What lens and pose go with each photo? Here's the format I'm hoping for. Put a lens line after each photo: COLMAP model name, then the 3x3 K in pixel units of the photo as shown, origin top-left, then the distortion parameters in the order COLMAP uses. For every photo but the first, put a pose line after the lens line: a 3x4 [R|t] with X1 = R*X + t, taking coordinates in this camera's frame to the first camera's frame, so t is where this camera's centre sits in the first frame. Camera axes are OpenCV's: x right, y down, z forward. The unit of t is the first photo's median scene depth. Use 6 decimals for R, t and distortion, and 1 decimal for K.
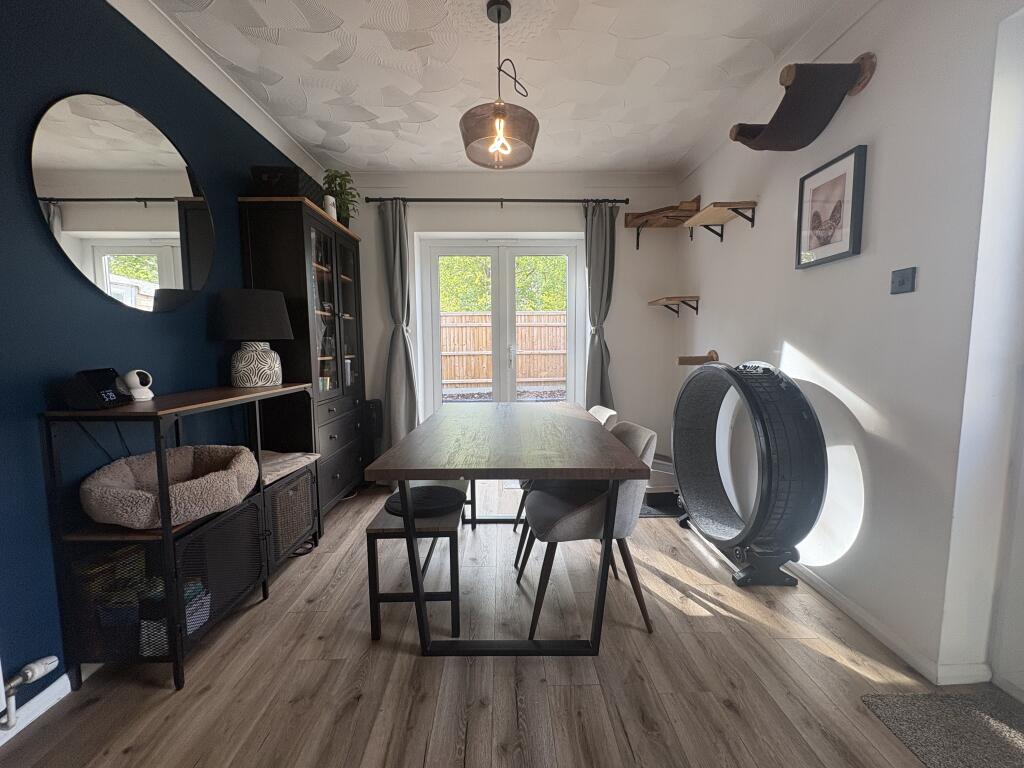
lens RADIAL K [[407.2, 0, 512.0], [0, 407.2, 384.0], [0, 0, 1]] dist [-0.000135, 0.000214]
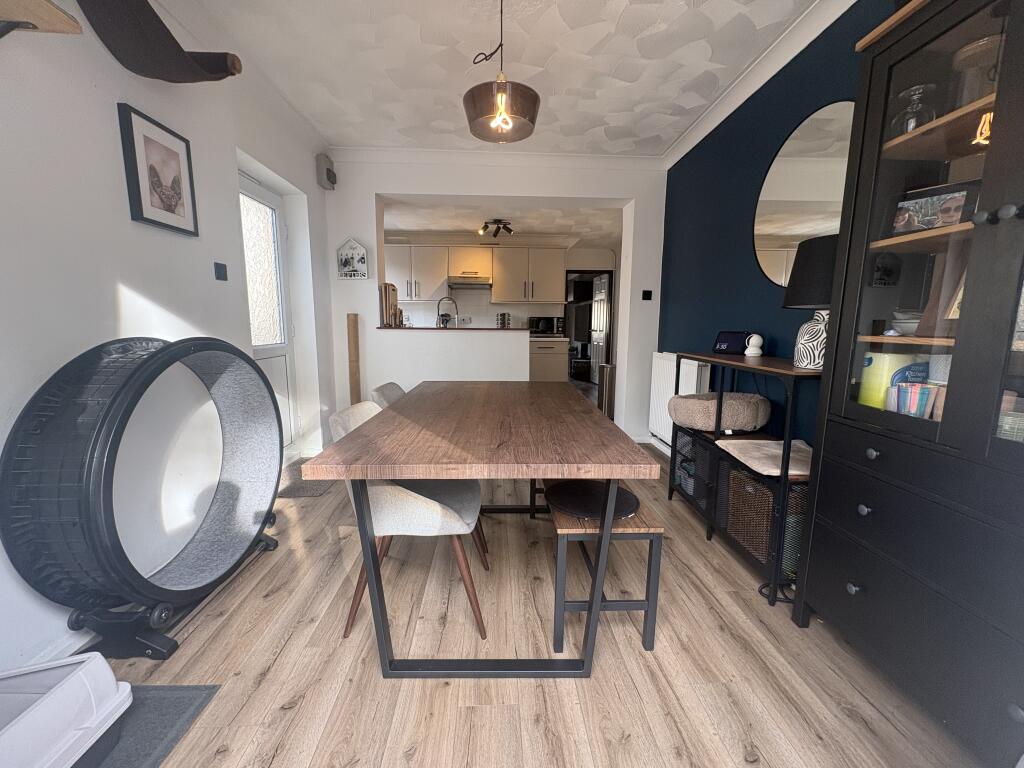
lens RADIAL K [[407.2, 0, 512.0], [0, 407.2, 384.0], [0, 0, 1]] dist [-0.000135, 0.000214]
pose [[-0.999961, 0.004133, -0.007831, -0.032897], [0.002128, 0.970622, 0.240600, -0.146630], [0.008595, 0.240574, -0.970593, 1.719251]]
